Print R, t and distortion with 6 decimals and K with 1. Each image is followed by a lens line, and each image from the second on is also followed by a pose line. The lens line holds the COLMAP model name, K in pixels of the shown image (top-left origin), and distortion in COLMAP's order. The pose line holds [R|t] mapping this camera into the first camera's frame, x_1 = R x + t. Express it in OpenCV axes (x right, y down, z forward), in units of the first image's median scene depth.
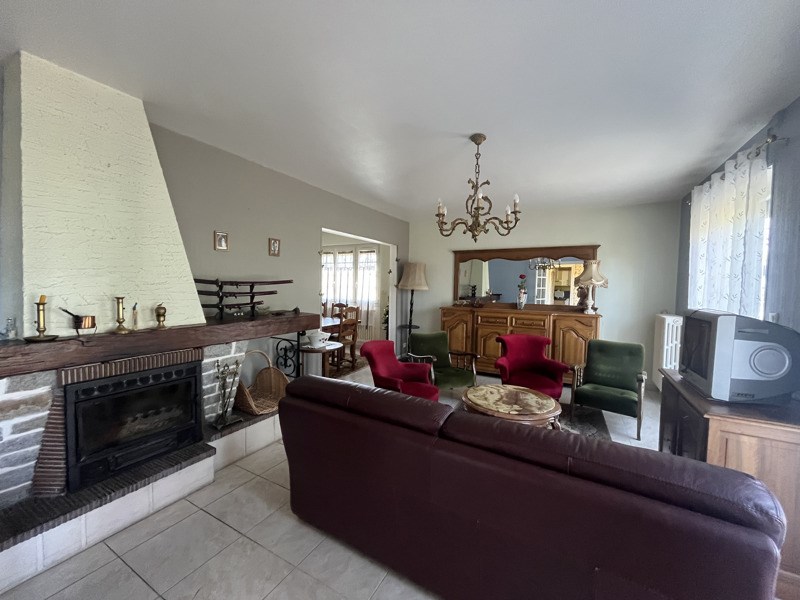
lens RADIAL K [[321.2, 0, 401.0], [0, 321.2, 301.1], [0, 0, 1]] dist [0.000813, 0.000008]
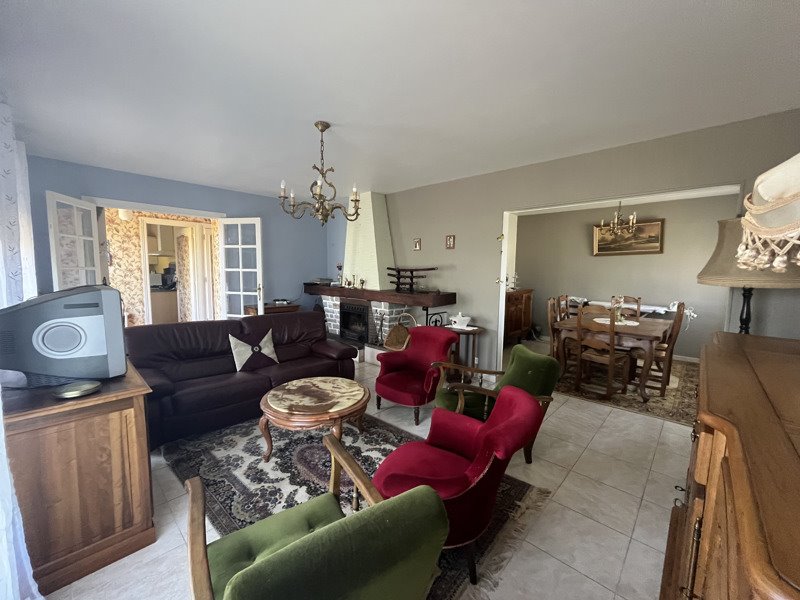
lens RADIAL K [[321.2, 0, 401.6], [0, 321.2, 300.4], [0, 0, 1]] dist [0.000813, 0.000008]
pose [[-0.244463, 0.073174, -0.966894, 1.099636], [-0.065682, 0.993609, 0.091802, -0.051203], [0.967432, 0.085950, -0.238094, 1.385156]]
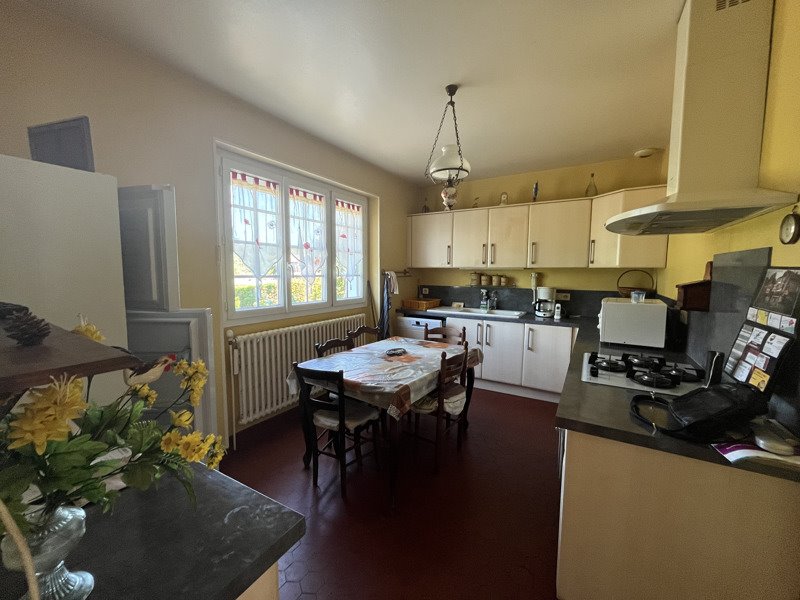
lens RADIAL K [[321.2, 0, 400.4], [0, 321.2, 299.7], [0, 0, 1]] dist [0.000813, 0.000008]
pose [[-0.999311, -0.024801, 0.027604, 0.392561], [-0.020847, 0.990586, 0.135296, -0.020991], [-0.030700, 0.134627, -0.990421, 0.527921]]
